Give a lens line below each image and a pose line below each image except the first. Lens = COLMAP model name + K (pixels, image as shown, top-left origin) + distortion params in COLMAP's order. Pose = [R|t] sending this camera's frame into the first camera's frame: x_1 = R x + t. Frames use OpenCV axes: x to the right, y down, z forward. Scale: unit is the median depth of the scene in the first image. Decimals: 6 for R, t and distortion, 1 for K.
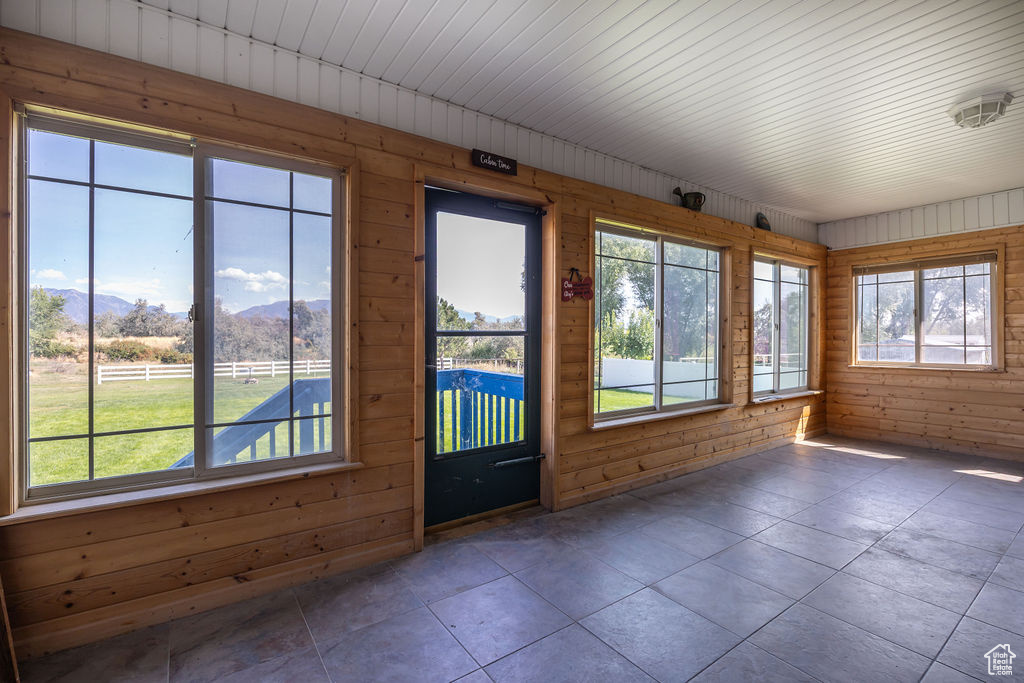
lens RADIAL K [[462.1, 0, 512.6], [0, 462.1, 339.0], [0, 0, 1]] dist [-0.000274, -0.000028]
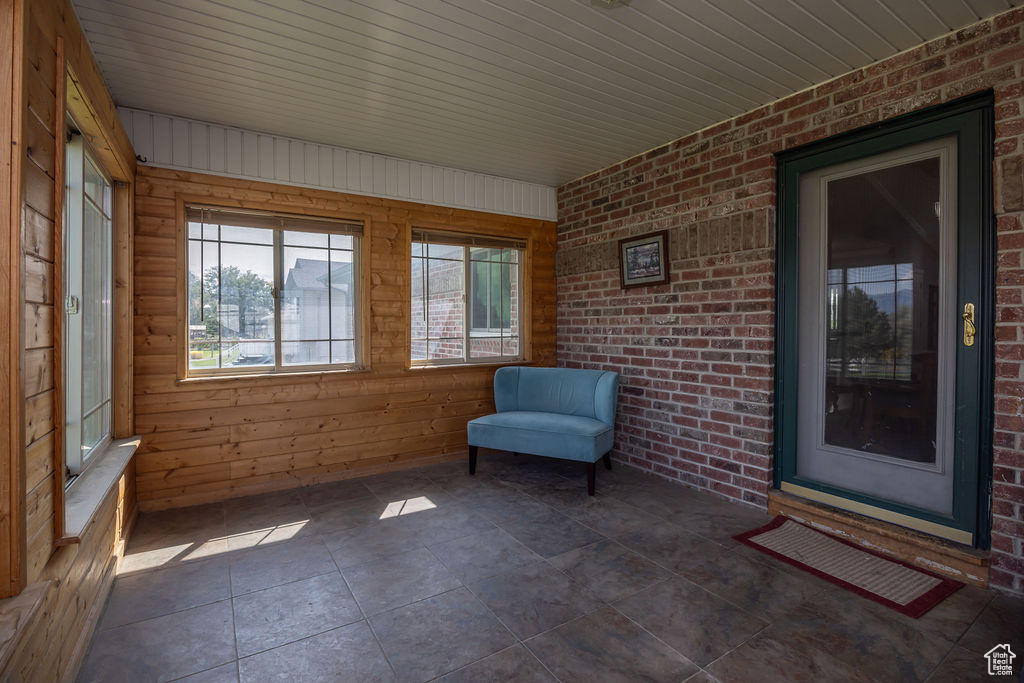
lens RADIAL K [[478.6, 0, 506.1], [0, 478.6, 327.9], [0, 0, 1]] dist [-0.003105, -0.000263]
pose [[0.051821, -0.001250, 0.998656, 0.178971], [0.004513, 0.999989, 0.001018, -0.004551], [-0.998646, 0.004455, 0.051827, 0.598990]]
